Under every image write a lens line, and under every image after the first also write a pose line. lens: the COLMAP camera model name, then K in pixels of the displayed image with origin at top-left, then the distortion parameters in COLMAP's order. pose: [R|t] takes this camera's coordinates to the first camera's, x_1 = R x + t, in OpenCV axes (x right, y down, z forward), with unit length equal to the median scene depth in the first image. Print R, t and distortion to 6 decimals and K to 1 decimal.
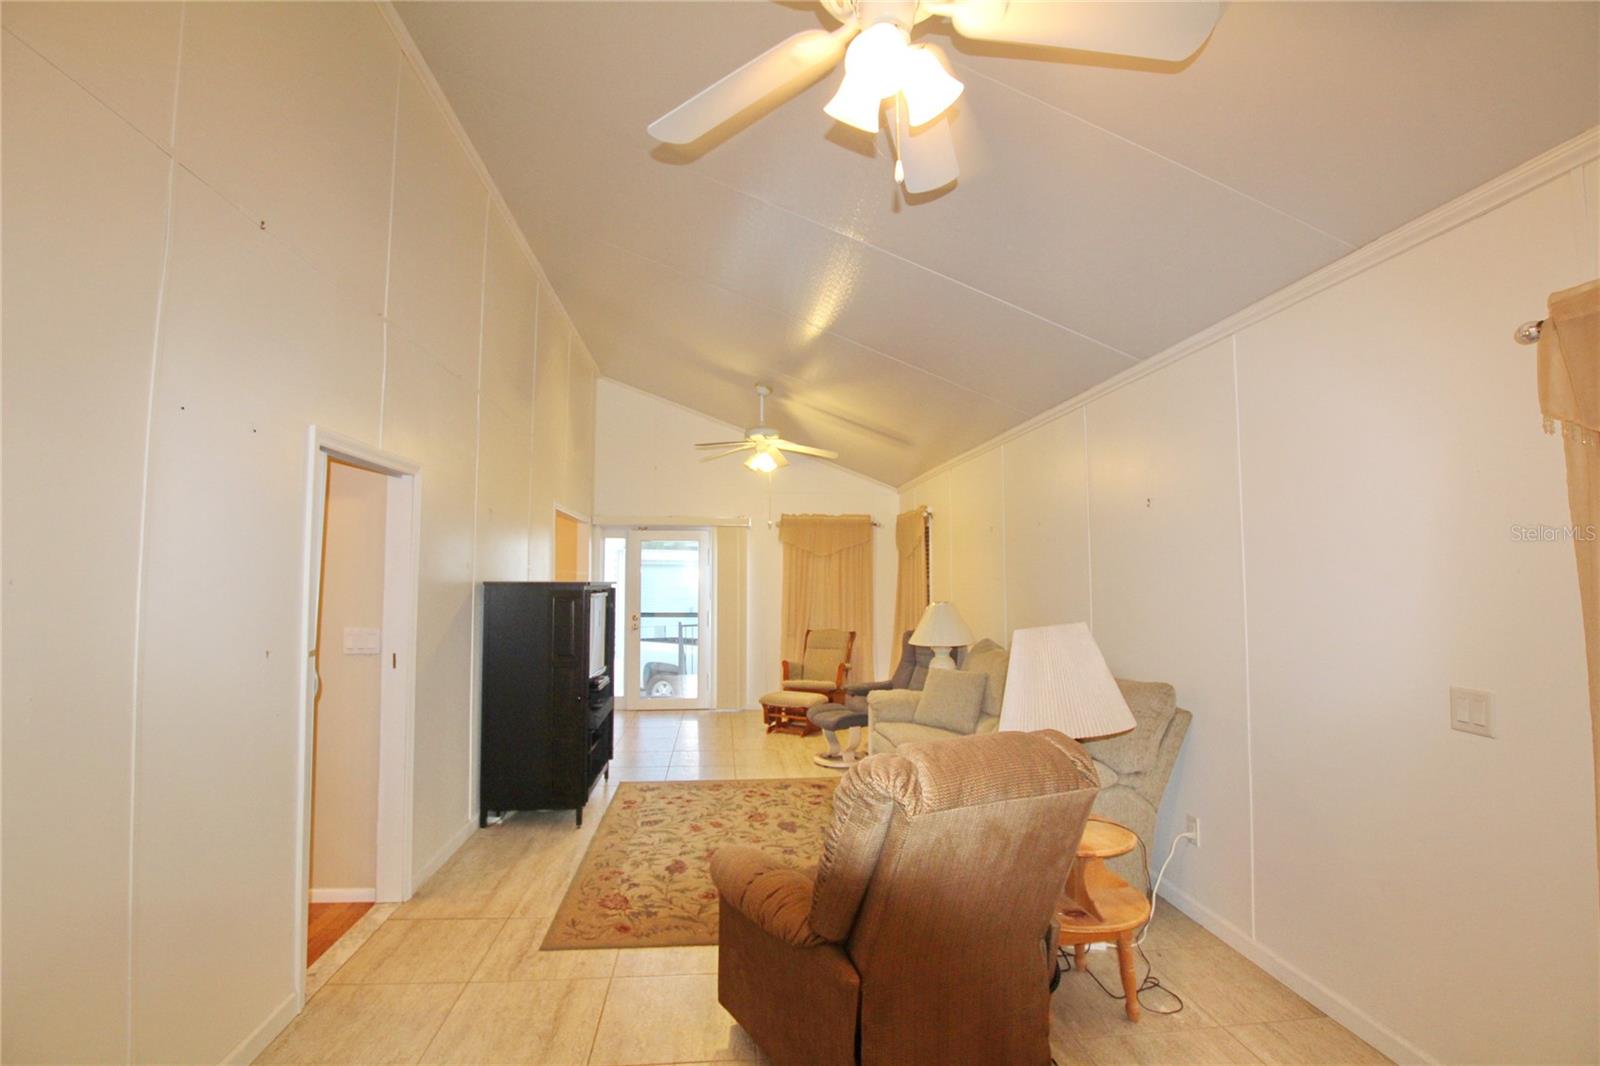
lens RADIAL K [[741.4, 0, 793.9], [0, 741.4, 535.9], [0, 0, 1]] dist [-0.038369, 0.007444]
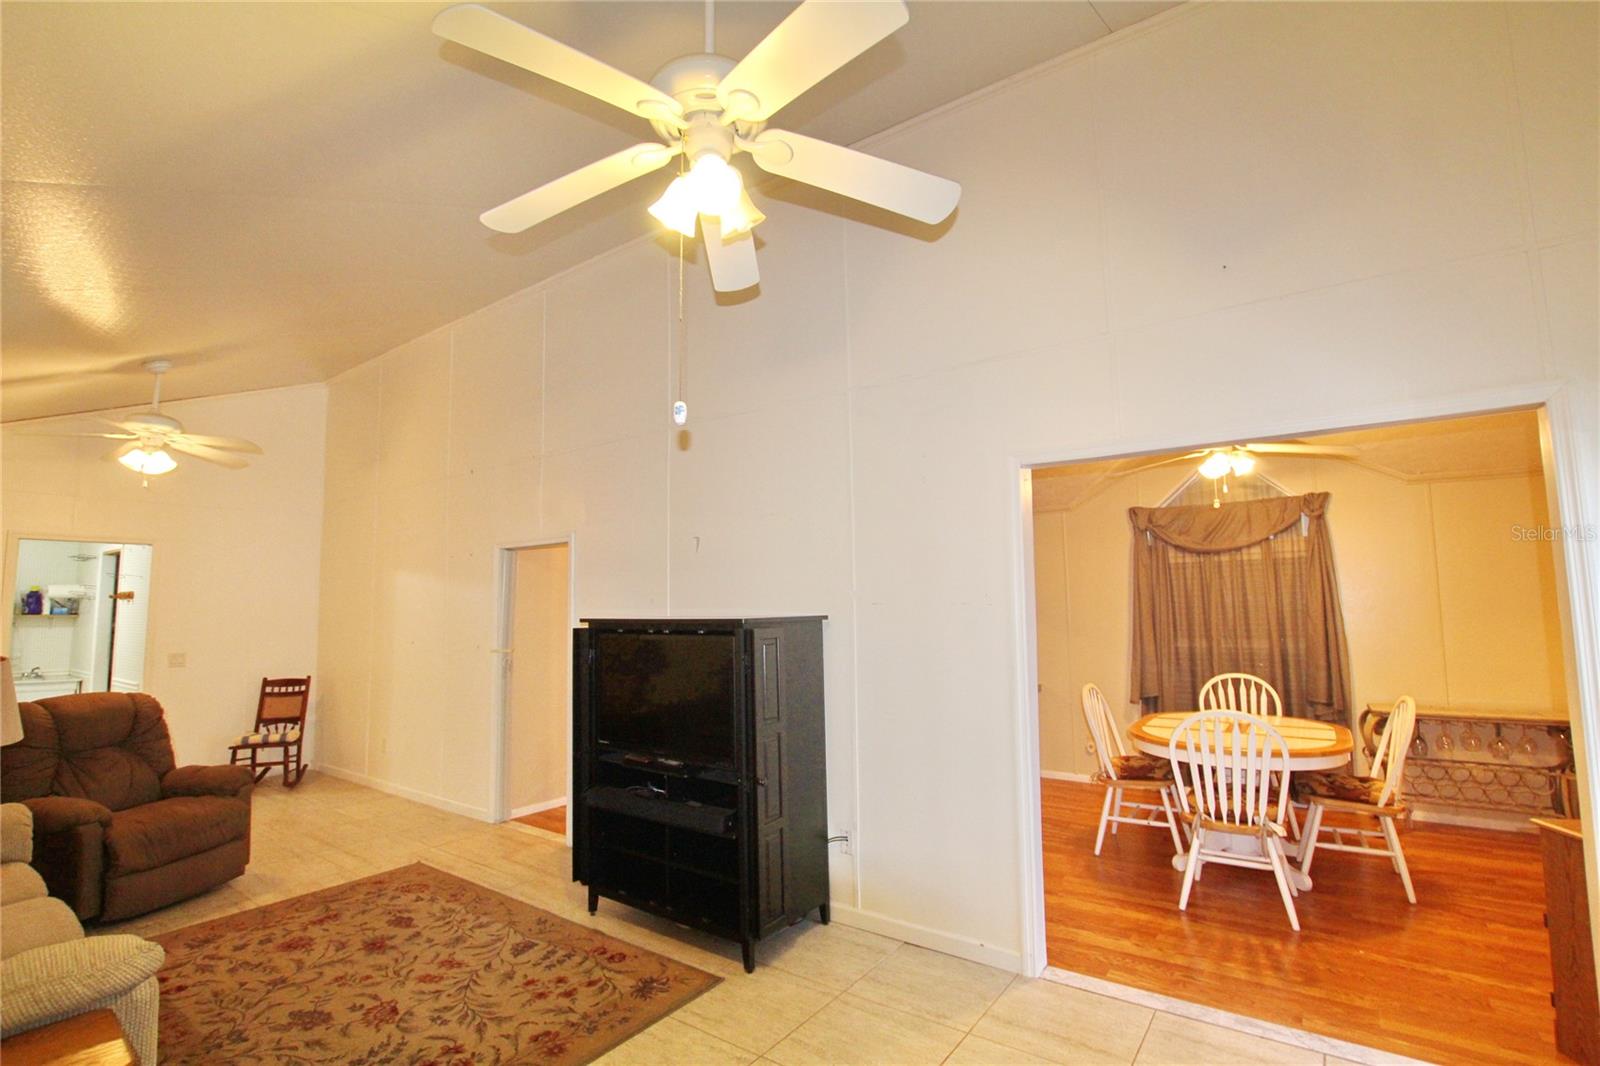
lens RADIAL K [[741.4, 0, 793.9], [0, 741.4, 535.9], [0, 0, 1]] dist [-0.038369, 0.007444]
pose [[-0.666764, -0.065152, -0.742416, 0.184829], [0.054058, 0.989320, -0.135368, 0.089733], [0.743306, -0.130392, -0.656120, 1.641895]]
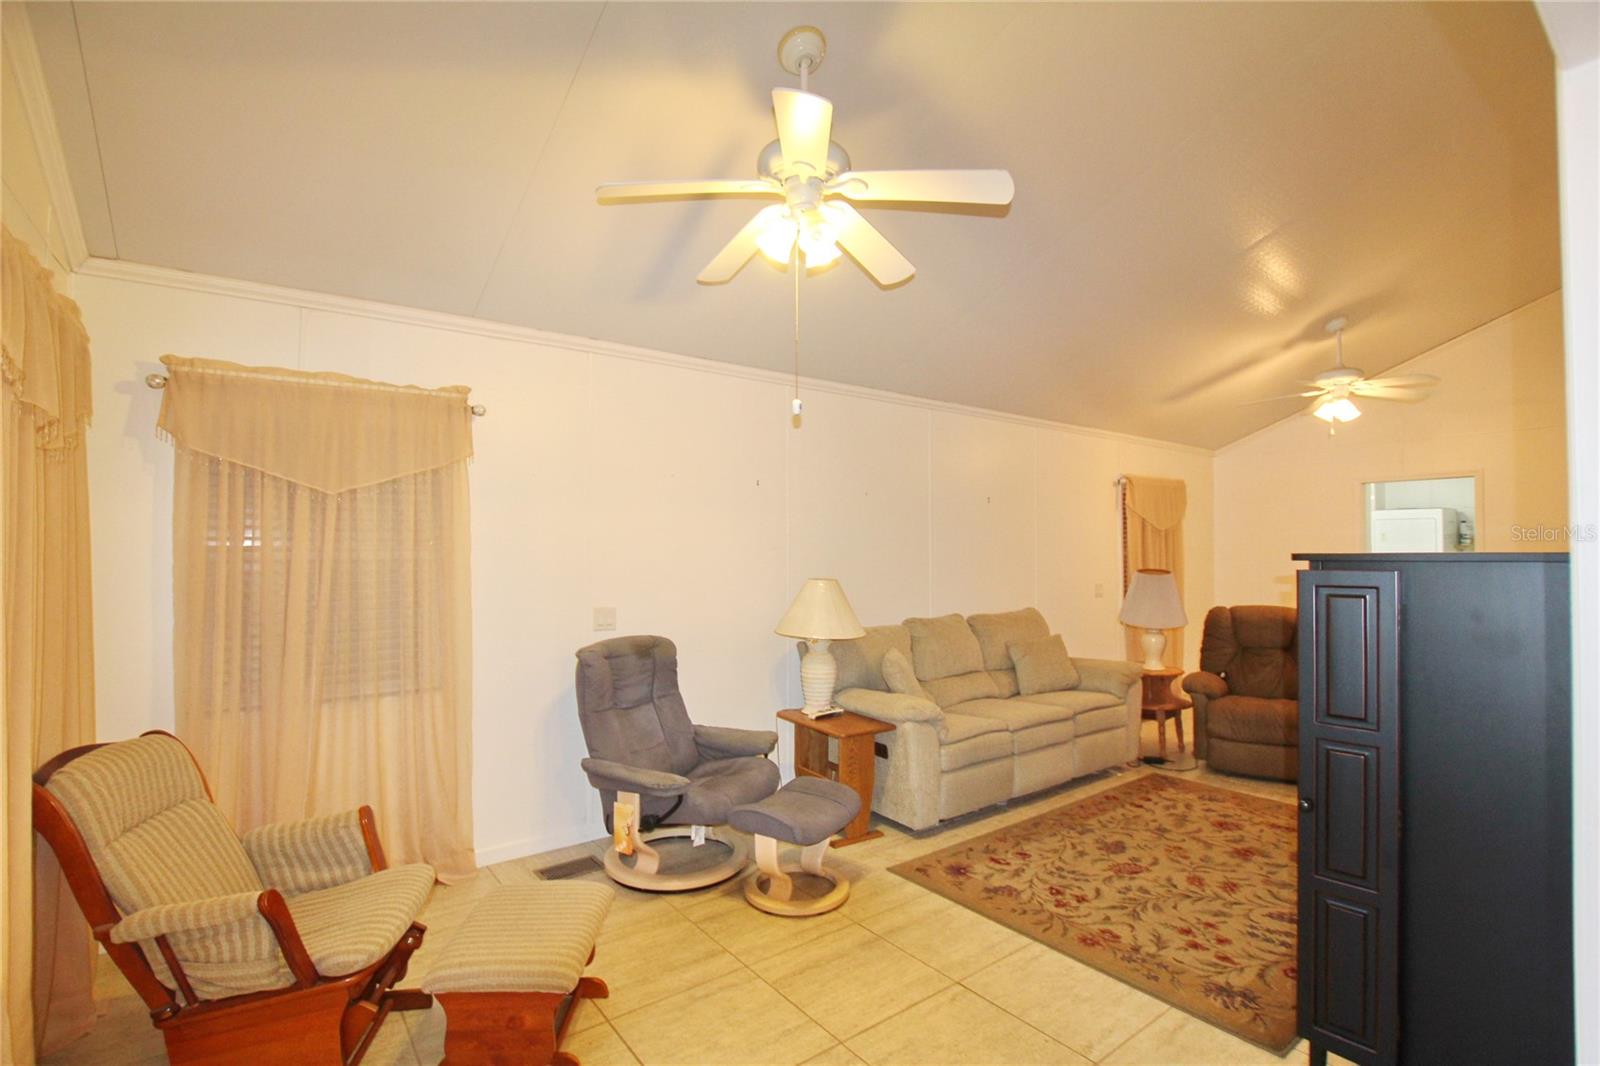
lens RADIAL K [[741.4, 0, 793.9], [0, 741.4, 535.9], [0, 0, 1]] dist [-0.038369, 0.007444]
pose [[-0.515846, 0.014064, 0.856566, -0.495413], [-0.050167, 0.997653, -0.046593, 0.095682], [-0.855211, -0.067006, -0.513930, 1.638944]]
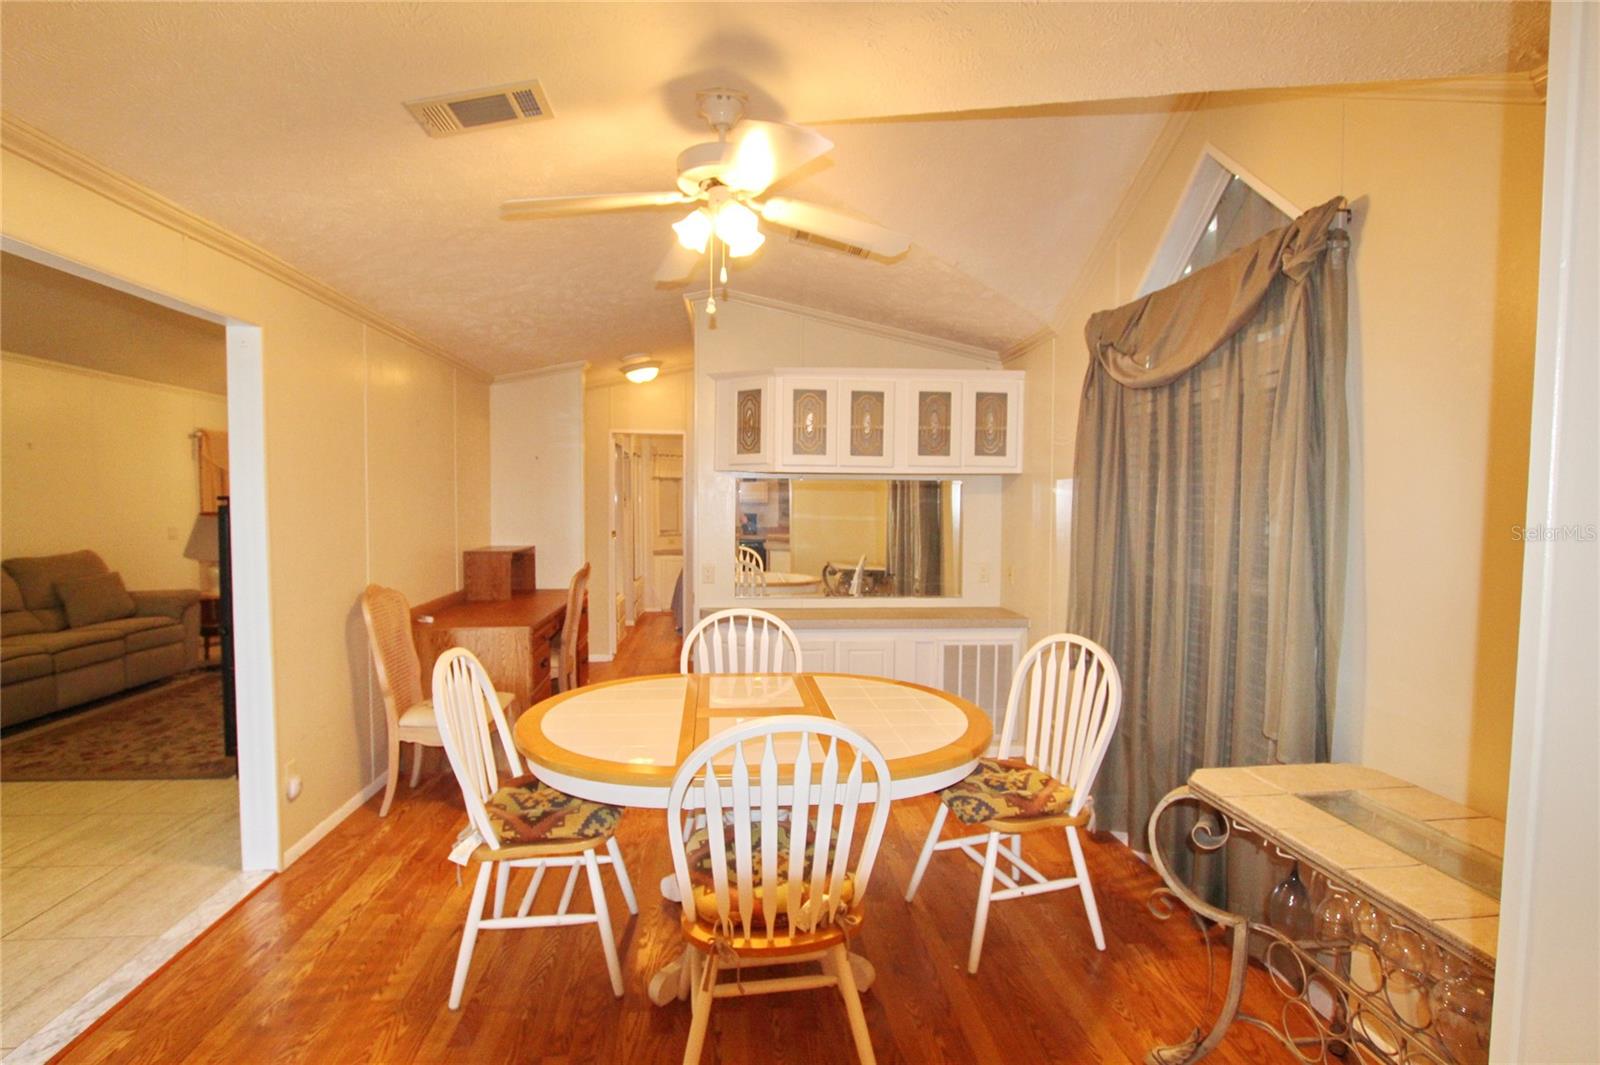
lens RADIAL K [[769.9, 0, 792.8], [0, 769.9, 535.1], [0, 0, 1]] dist [-0.044775, 0.012590]
pose [[-0.999808, -0.010479, 0.016531, -0.907274], [-0.010669, 0.999877, -0.011483, 0.112883], [-0.016409, -0.011657, -0.999797, 1.958483]]
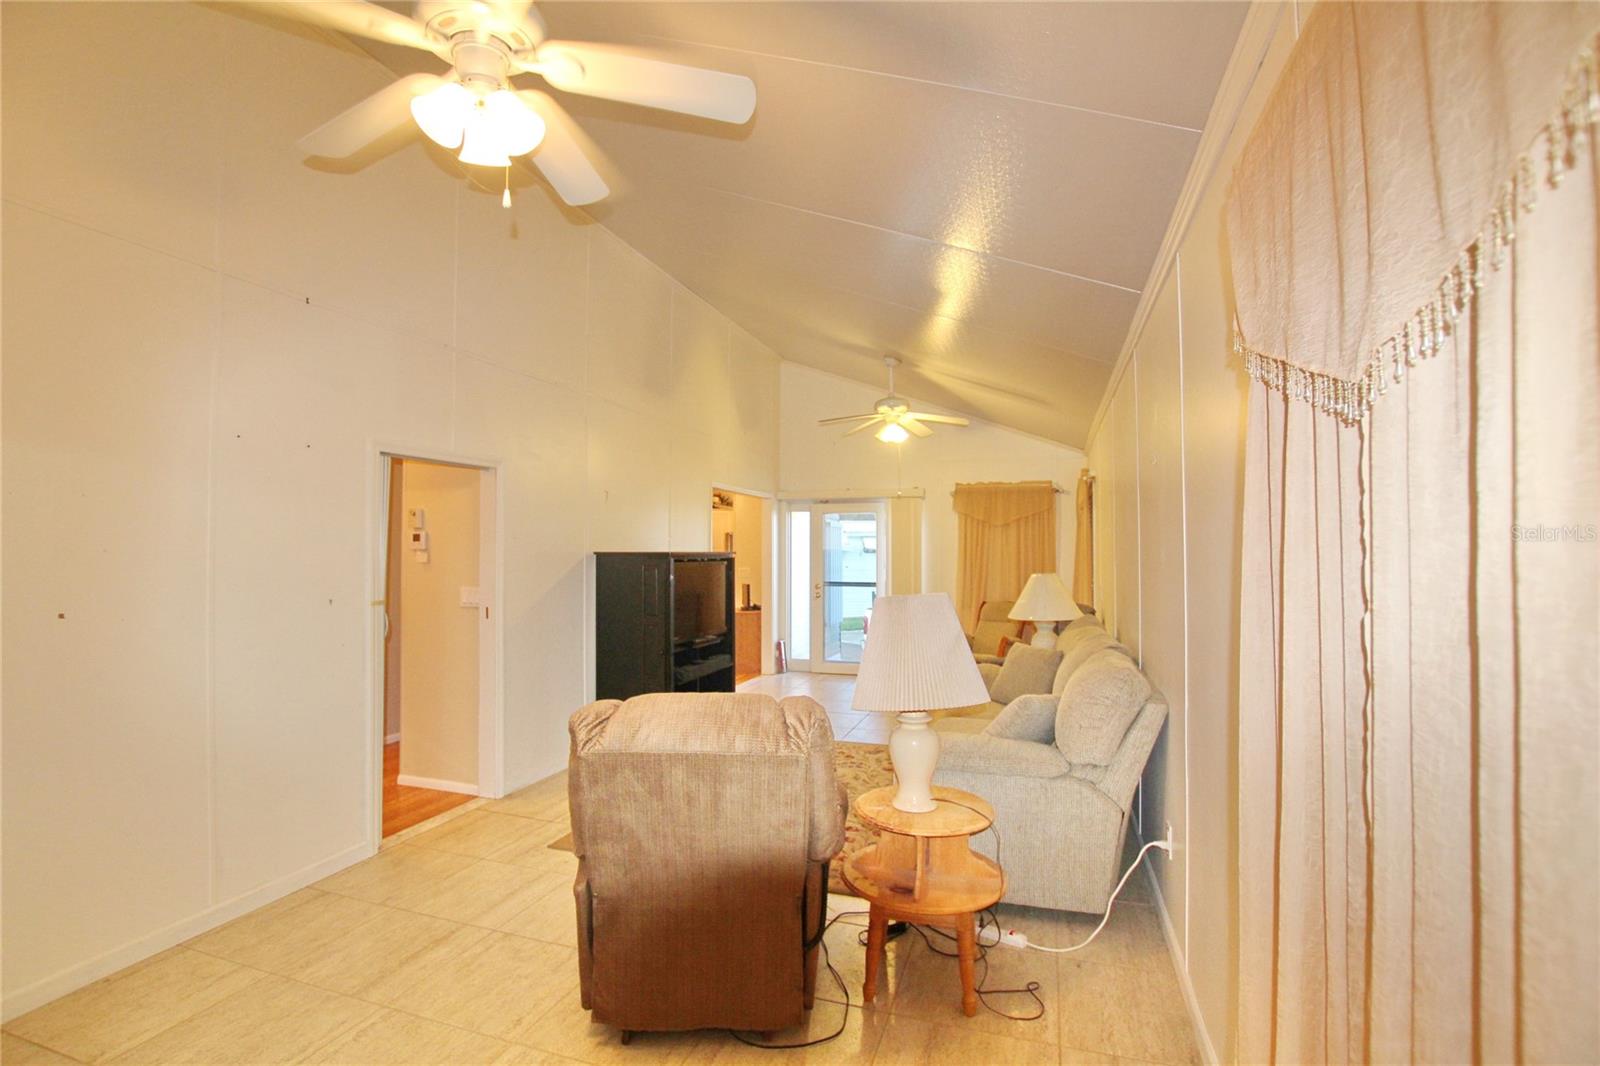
lens RADIAL K [[741.4, 0, 793.9], [0, 741.4, 535.9], [0, 0, 1]] dist [-0.038369, 0.007444]
pose [[0.911174, -0.009011, -0.411924, 0.342794], [0.024871, 0.999141, 0.033157, 0.004030], [0.411271, -0.040456, 0.910615, 0.034657]]
